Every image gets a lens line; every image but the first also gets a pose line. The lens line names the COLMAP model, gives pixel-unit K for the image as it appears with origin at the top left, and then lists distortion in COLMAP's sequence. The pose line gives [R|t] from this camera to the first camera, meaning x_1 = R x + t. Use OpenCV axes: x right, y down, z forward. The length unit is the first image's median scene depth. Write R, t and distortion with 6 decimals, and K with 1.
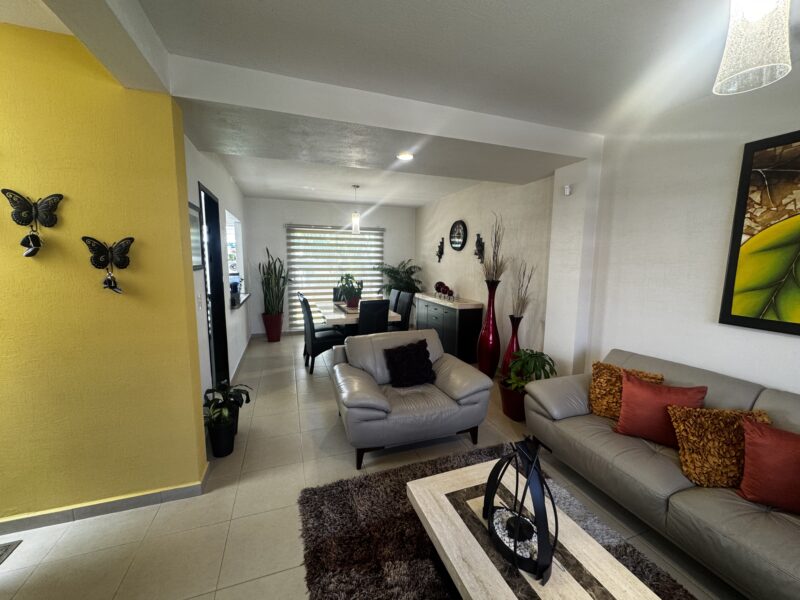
lens RADIAL K [[320.3, 0, 400.3], [0, 320.3, 298.1], [0, 0, 1]] dist [-0.000575, 0.000023]
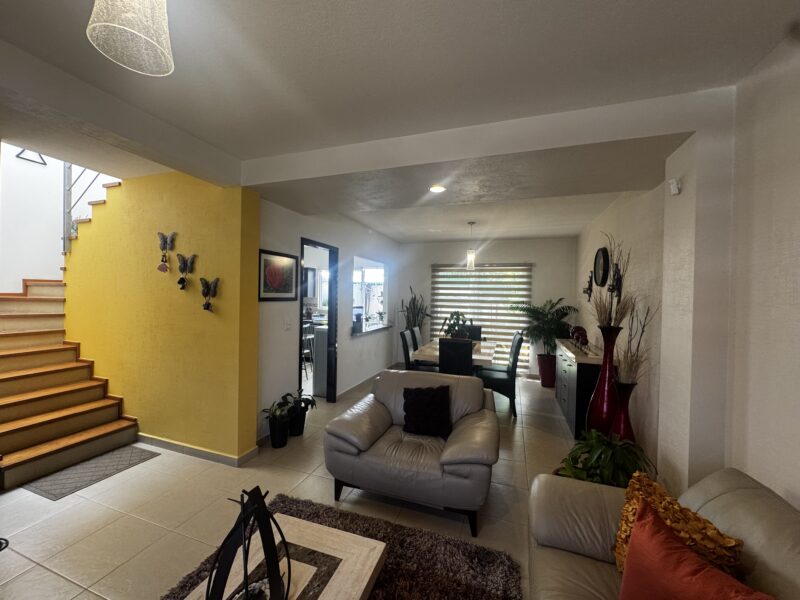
lens RADIAL K [[320.3, 0, 395.2], [0, 320.3, 298.8], [0, 0, 1]] dist [-0.000575, 0.000023]
pose [[0.777366, 0.013291, -0.628908, 0.362961], [-0.089798, 0.991882, -0.090033, -0.010053], [0.622606, 0.126463, 0.772249, 0.148983]]
